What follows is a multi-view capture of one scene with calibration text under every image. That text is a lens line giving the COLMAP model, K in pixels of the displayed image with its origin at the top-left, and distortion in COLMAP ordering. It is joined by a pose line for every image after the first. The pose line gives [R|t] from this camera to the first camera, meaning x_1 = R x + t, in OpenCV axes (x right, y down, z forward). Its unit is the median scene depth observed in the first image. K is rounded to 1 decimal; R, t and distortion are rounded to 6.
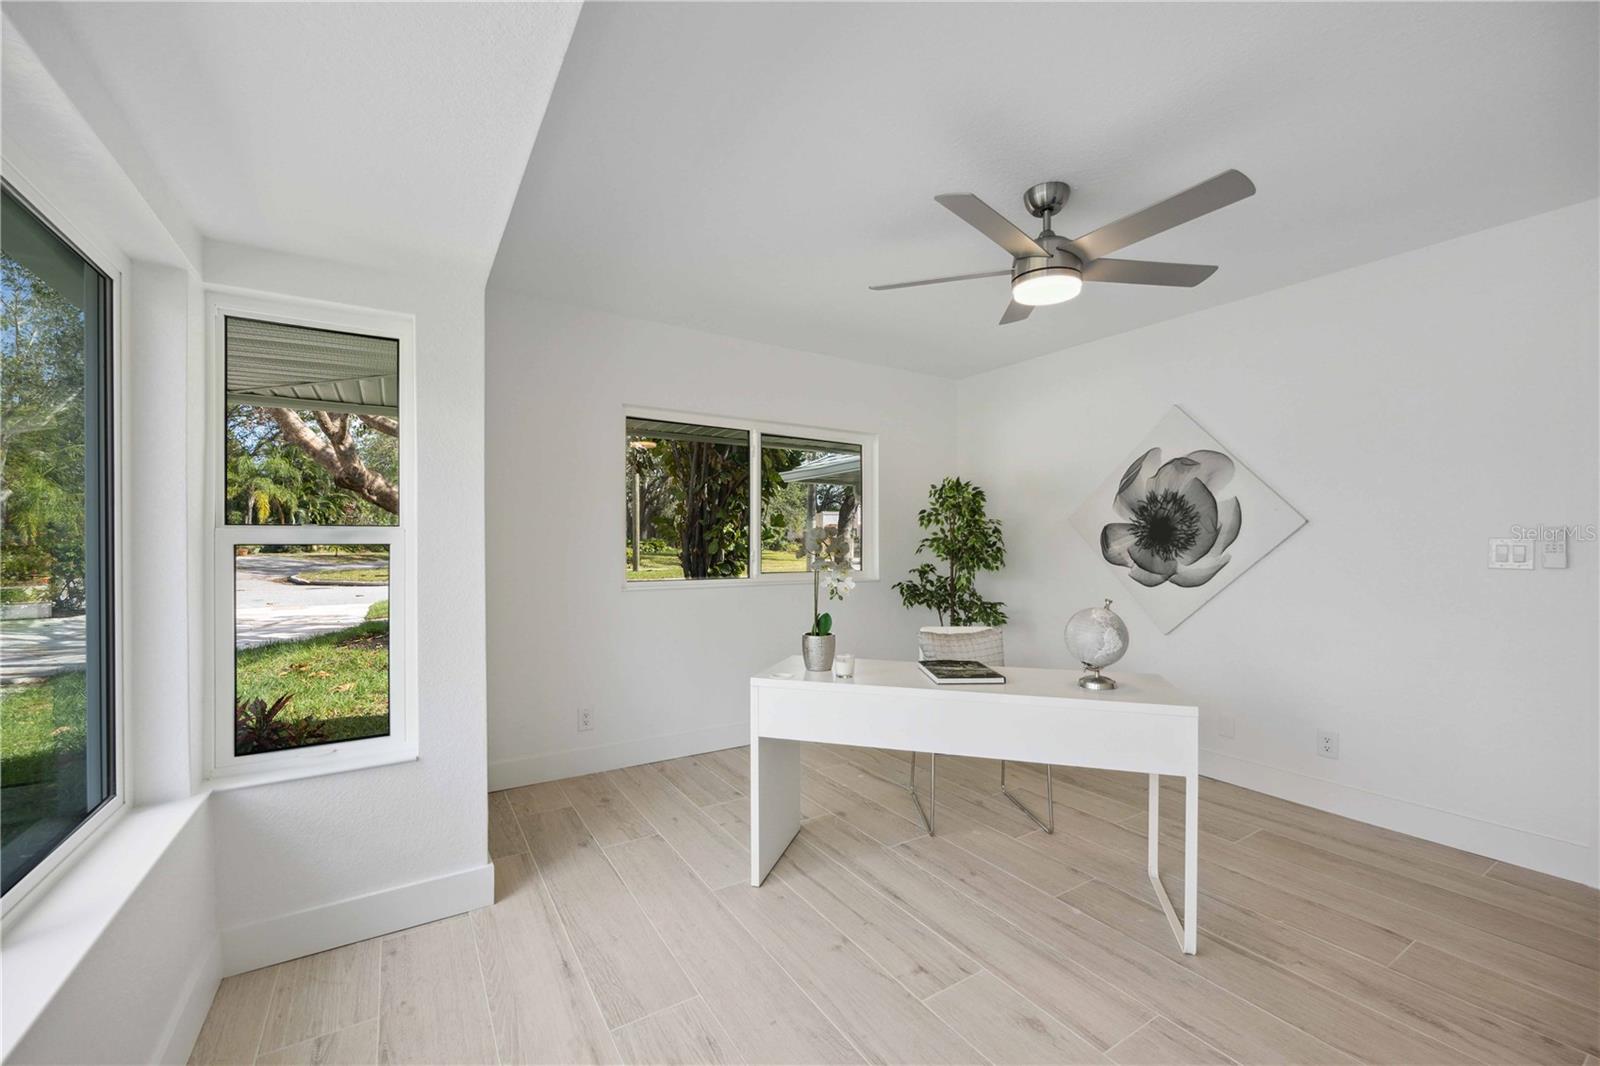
lens RADIAL K [[614.6, 0, 806.5], [0, 614.6, 539.1], [0, 0, 1]] dist [-0.000241, -0.000034]
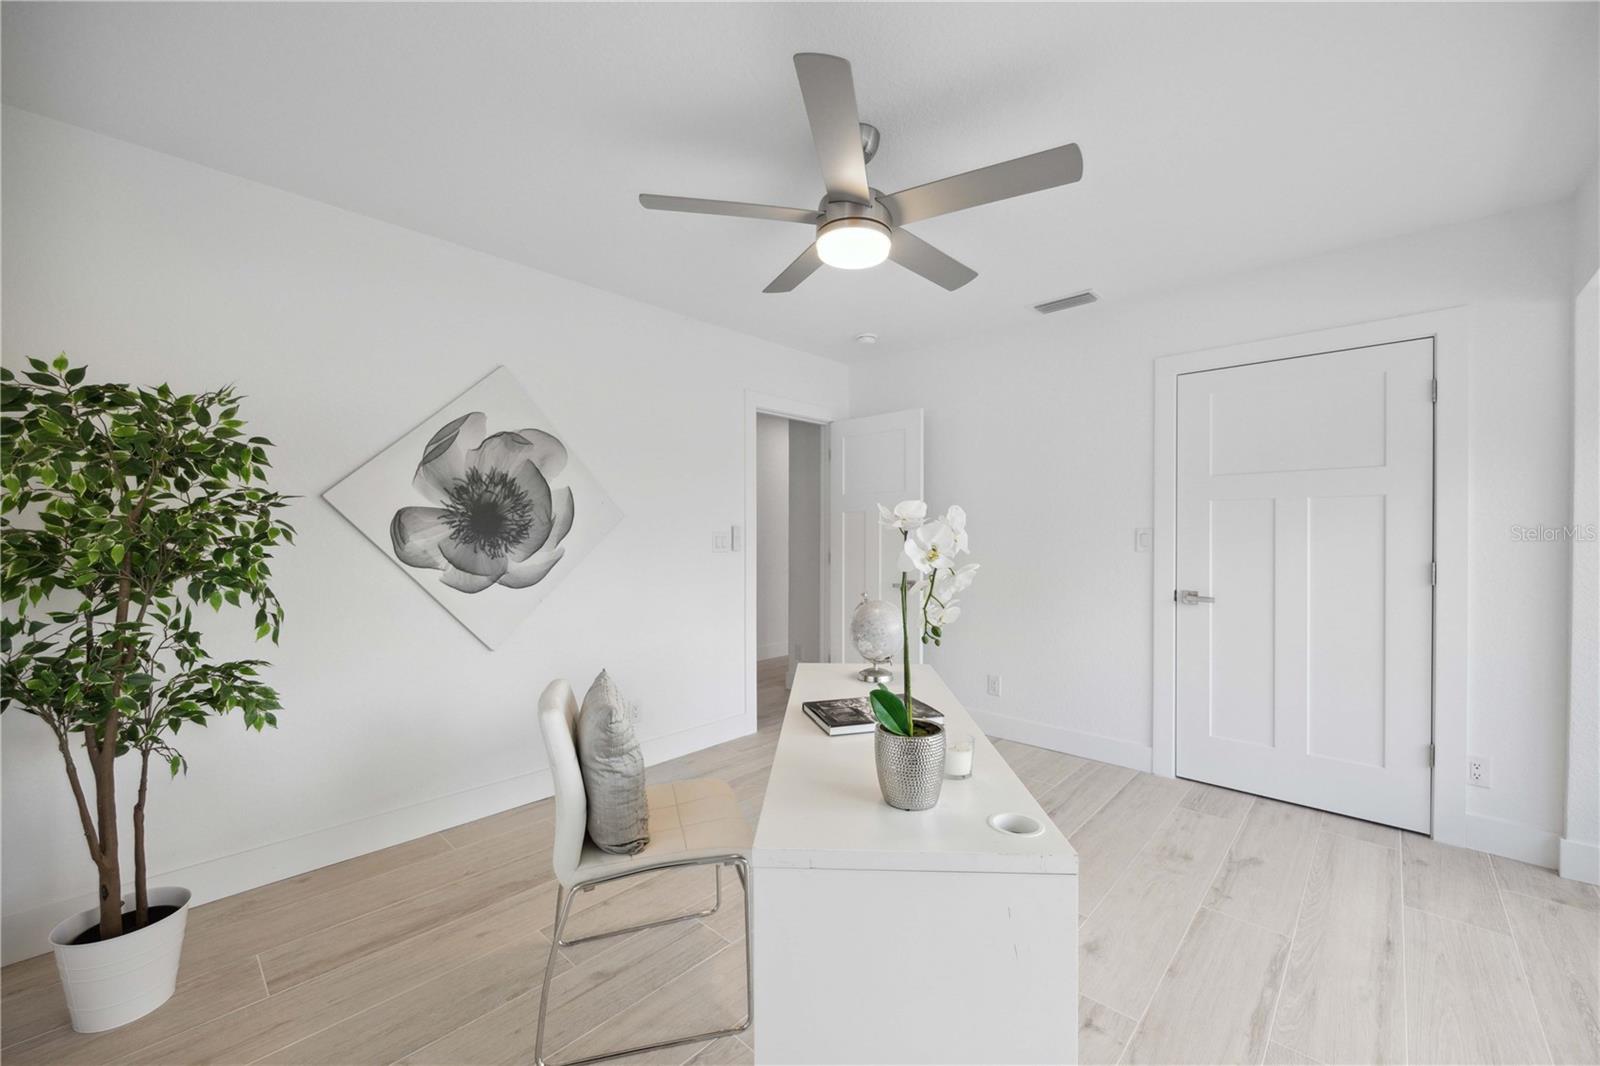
lens RADIAL K [[614.6, 0, 806.5], [0, 614.6, 539.1], [0, 0, 1]] dist [-0.000241, -0.000034]
pose [[-0.200929, -0.008322, 0.979570, -0.277118], [-0.006337, 0.999954, 0.007195, 0.002572], [-0.979585, -0.004762, -0.200973, 0.767457]]
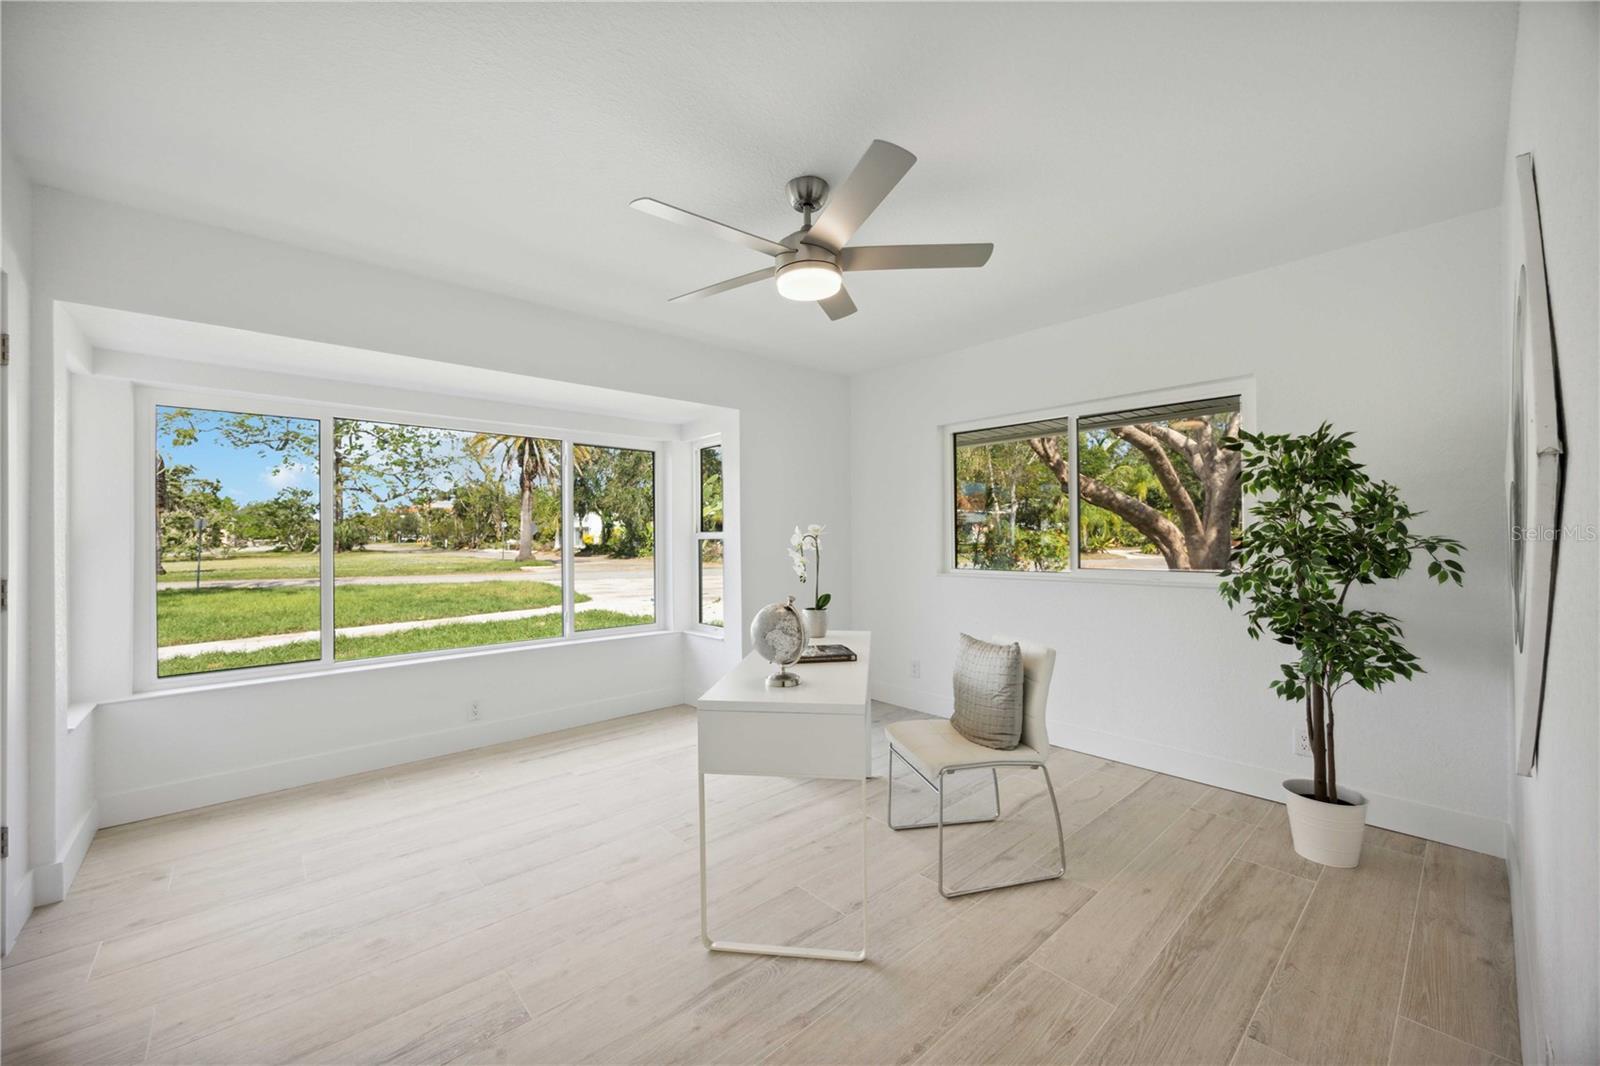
lens RADIAL K [[643.9, 0, 867.0], [0, 643.9, 531.8], [0, 0, 1]] dist [-0.000057, -0.000034]
pose [[0.223079, -0.011101, -0.974737, 0.883610], [0.013608, 0.999873, -0.008273, 0.005077], [0.974705, -0.011418, 0.223202, 0.528123]]
